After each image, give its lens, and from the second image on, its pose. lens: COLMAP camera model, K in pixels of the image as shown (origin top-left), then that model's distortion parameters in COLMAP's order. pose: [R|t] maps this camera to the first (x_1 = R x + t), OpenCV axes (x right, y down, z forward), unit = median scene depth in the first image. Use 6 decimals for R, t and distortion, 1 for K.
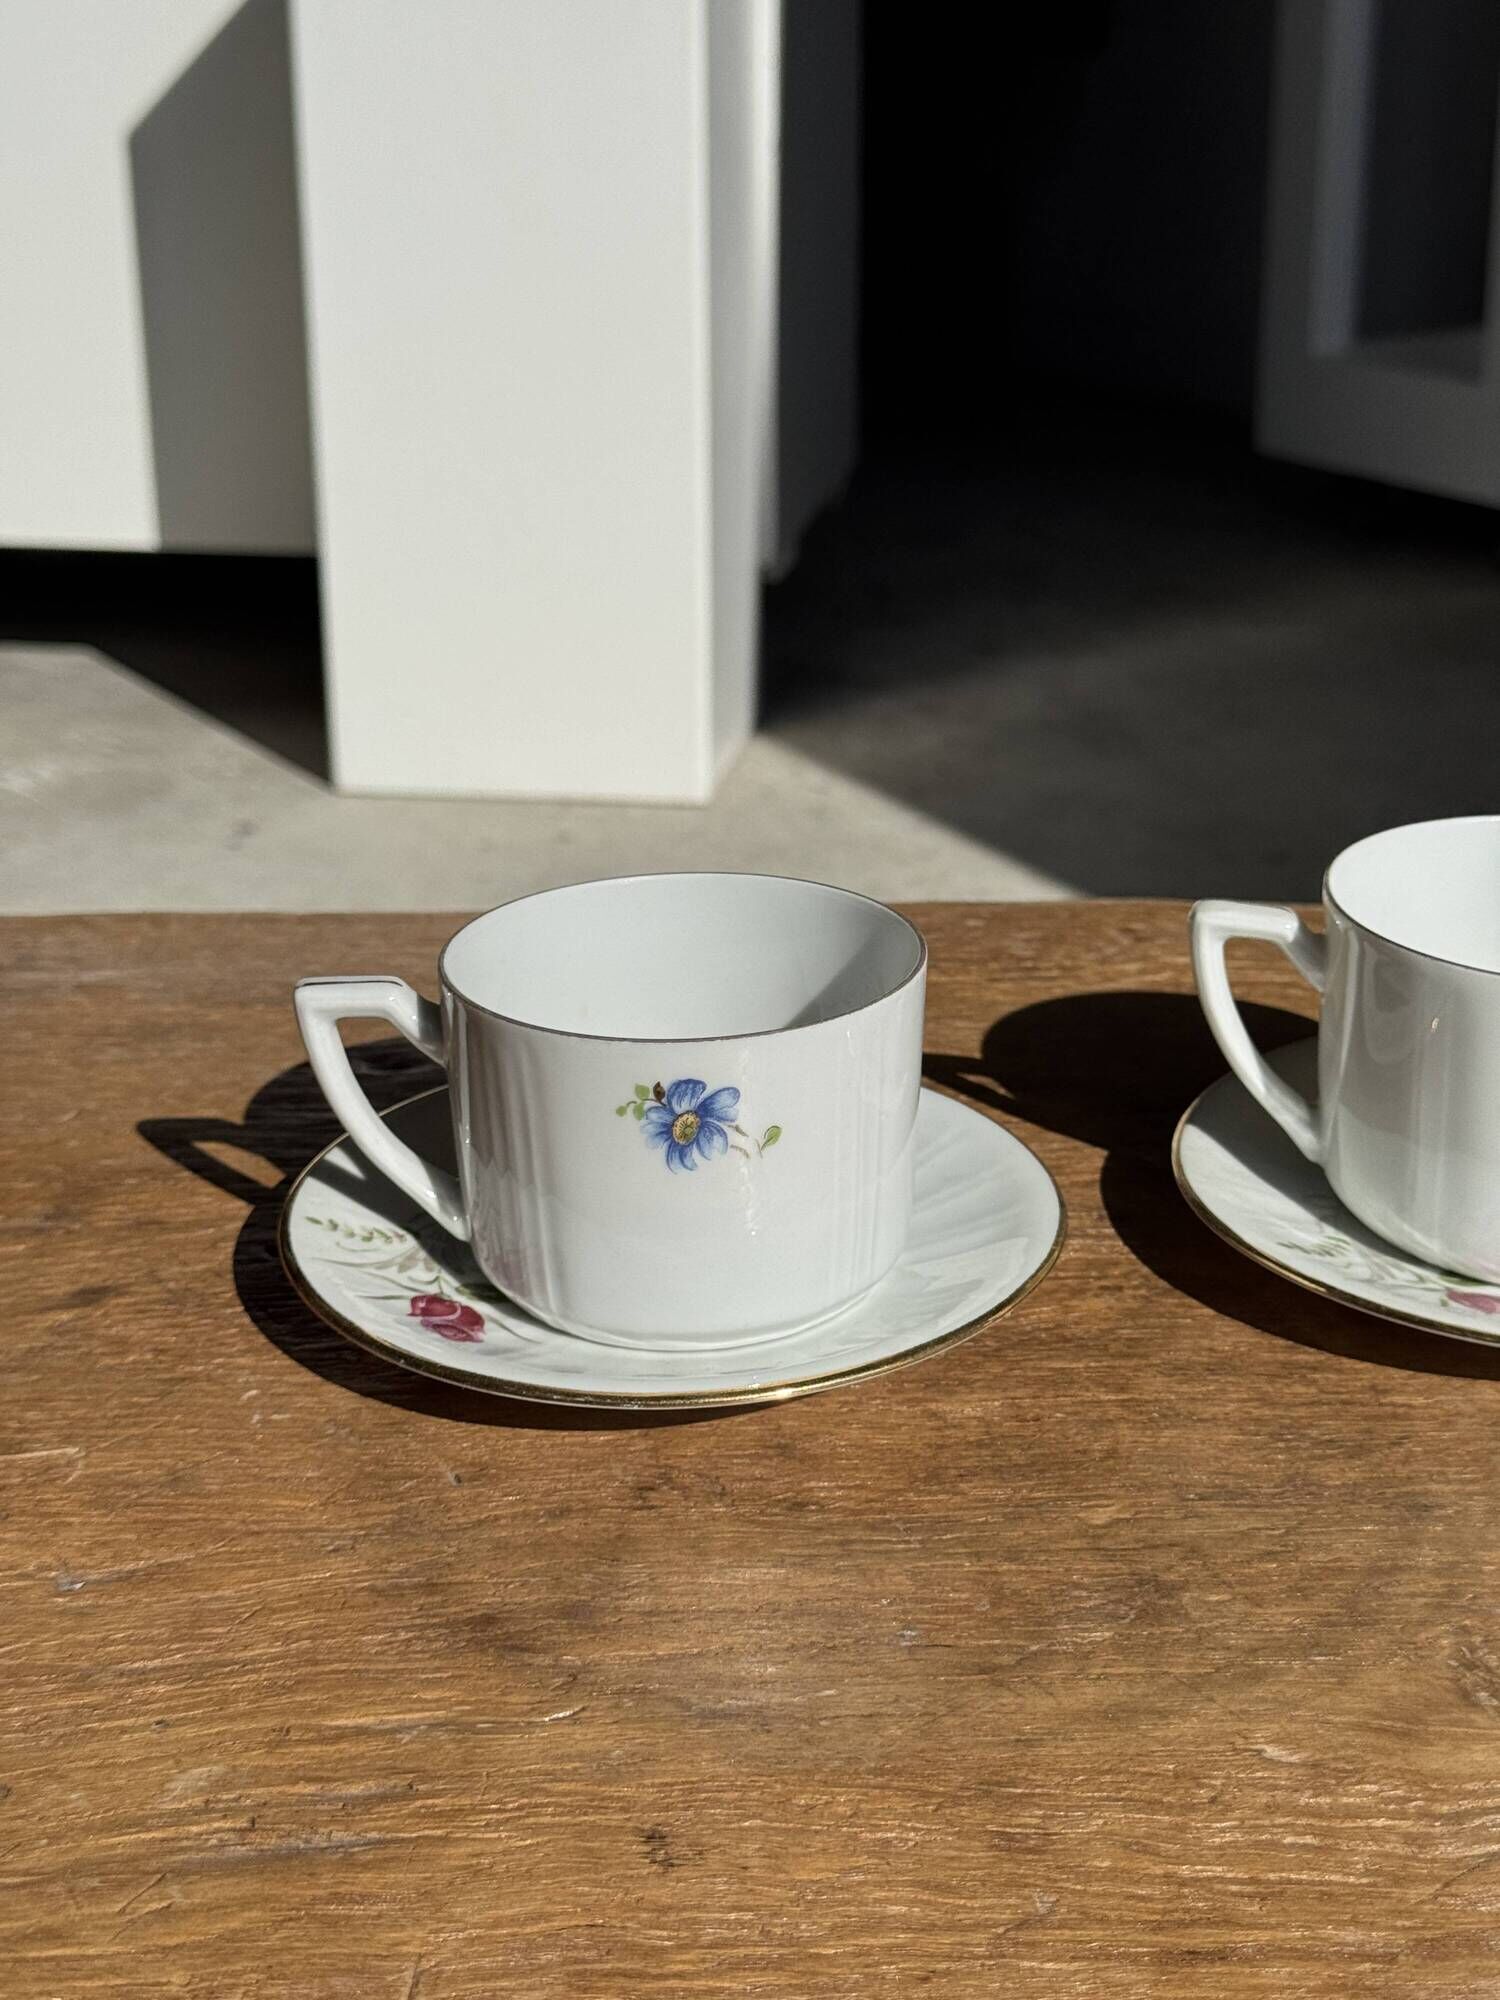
lens RADIAL K [[2850.8, 0, 773.3], [0, 2850.8, 1001.5], [0, 0, 1]] dist [0.190878, -0.515371]
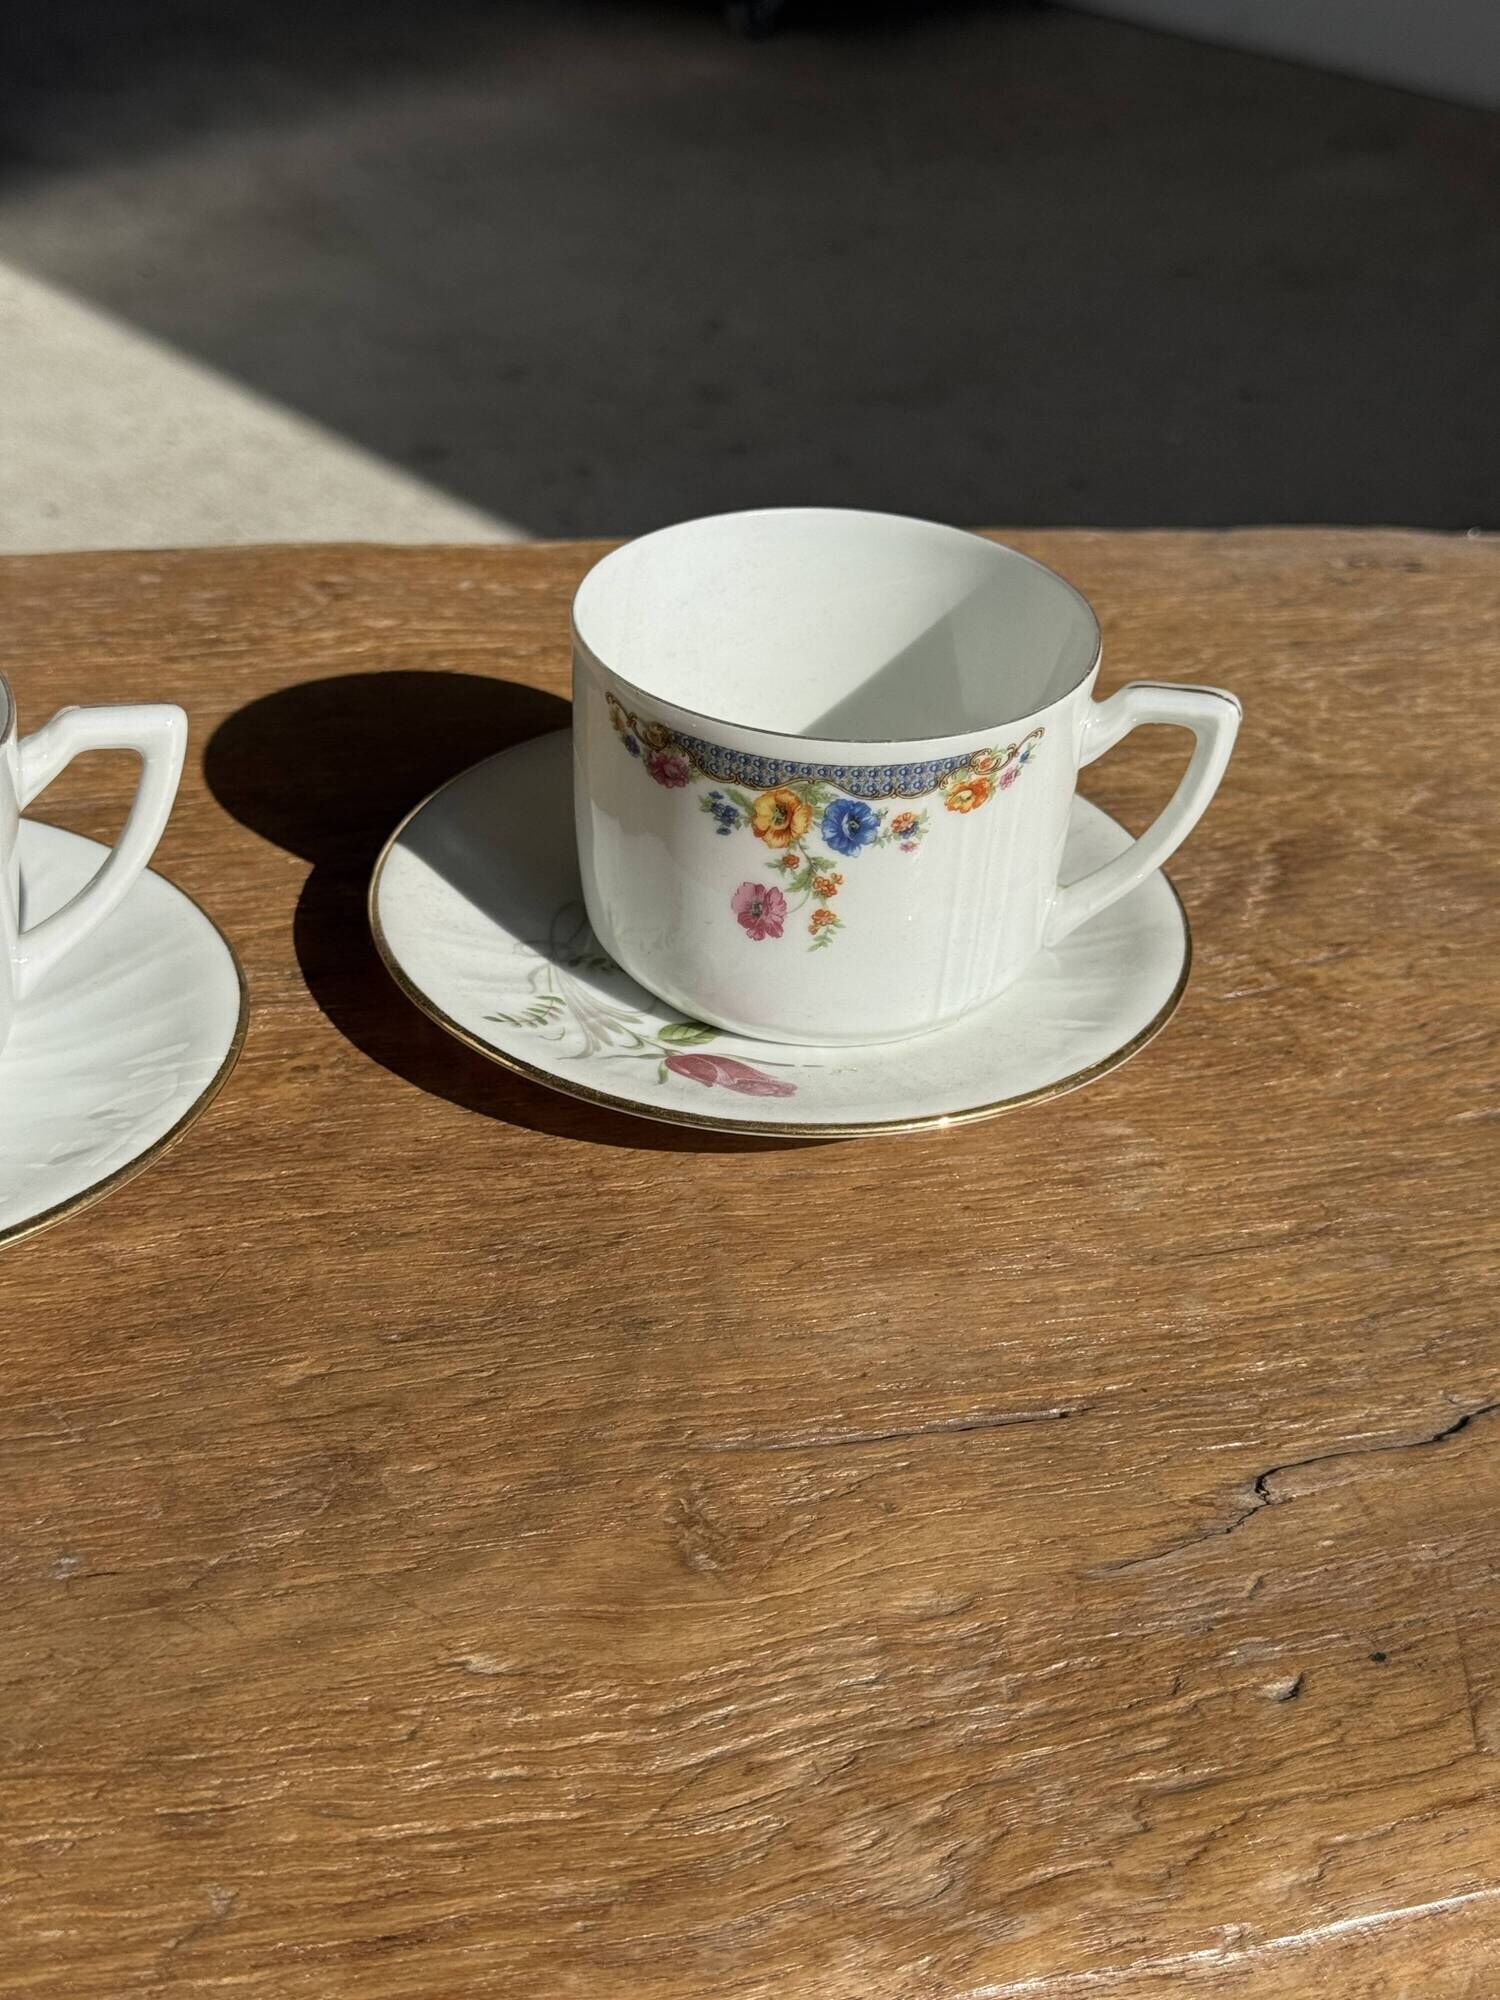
lens RADIAL K [[2863.1, 0, 787.0], [0, 2863.1, 999.3], [0, 0, 1]] dist [0.173705, -0.428544]
pose [[0.966575, -0.073506, 0.245621, 0.053789], [0.026473, 0.981512, 0.189559, -0.107208], [-0.255014, -0.176720, 0.950651, 0.133579]]
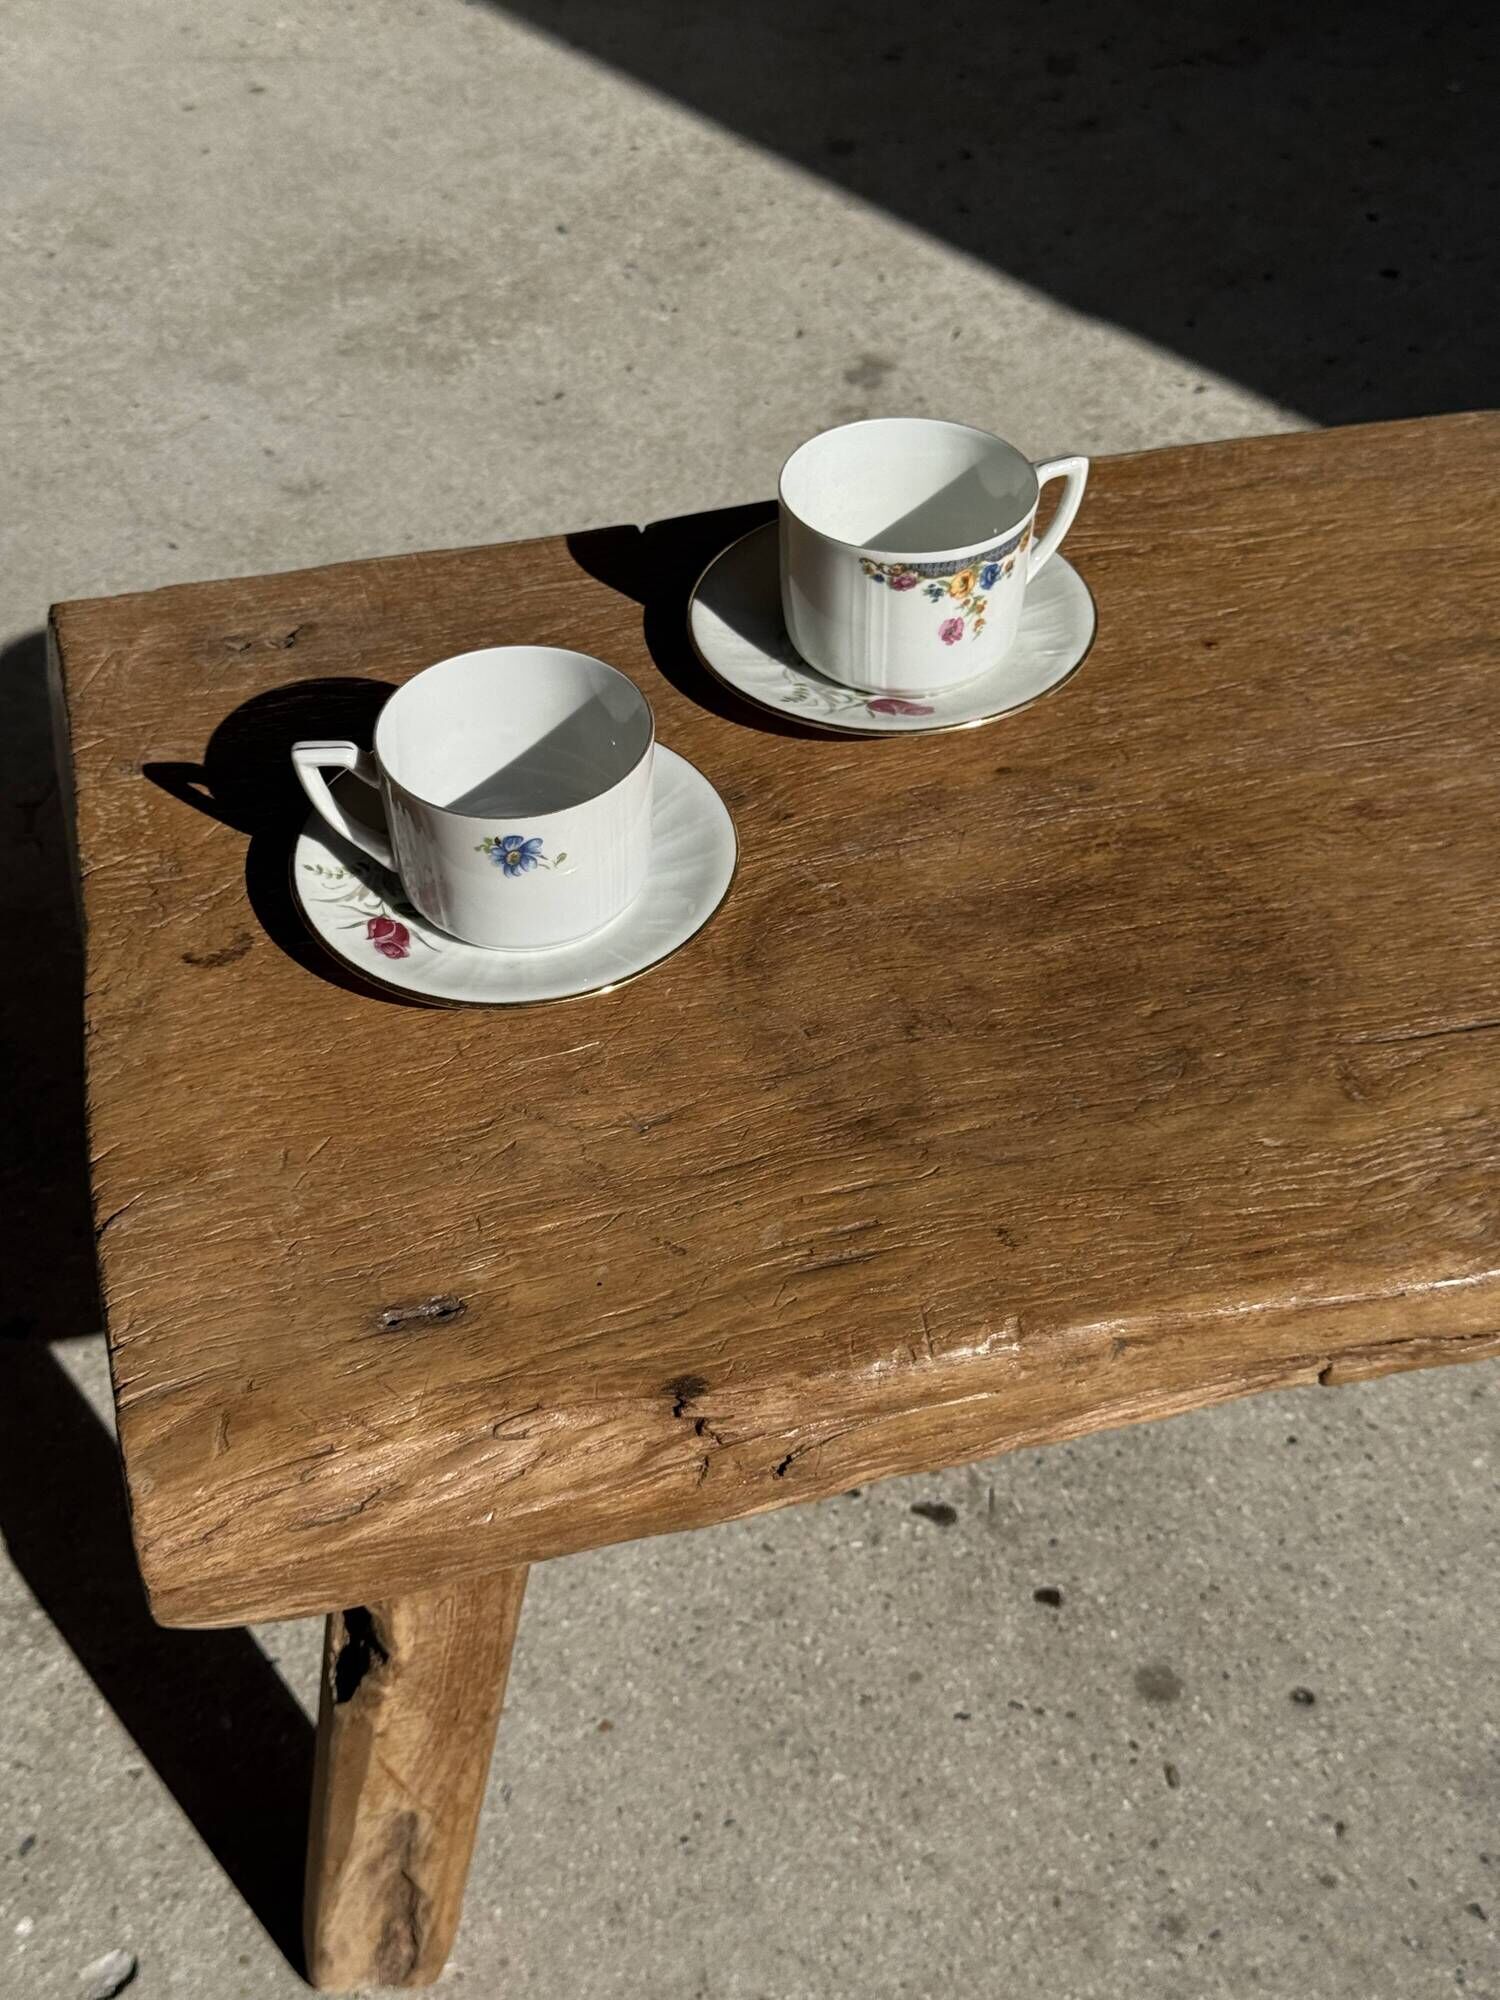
lens RADIAL K [[2875.8, 0, 727.9], [0, 2875.8, 997.1], [0, 0, 1]] dist [0.171499, -0.371555]
pose [[0.978662, -0.143248, 0.147312, -0.469021], [0.078361, 0.922937, 0.376891, -0.613161], [-0.189949, -0.357305, 0.914468, -0.755275]]
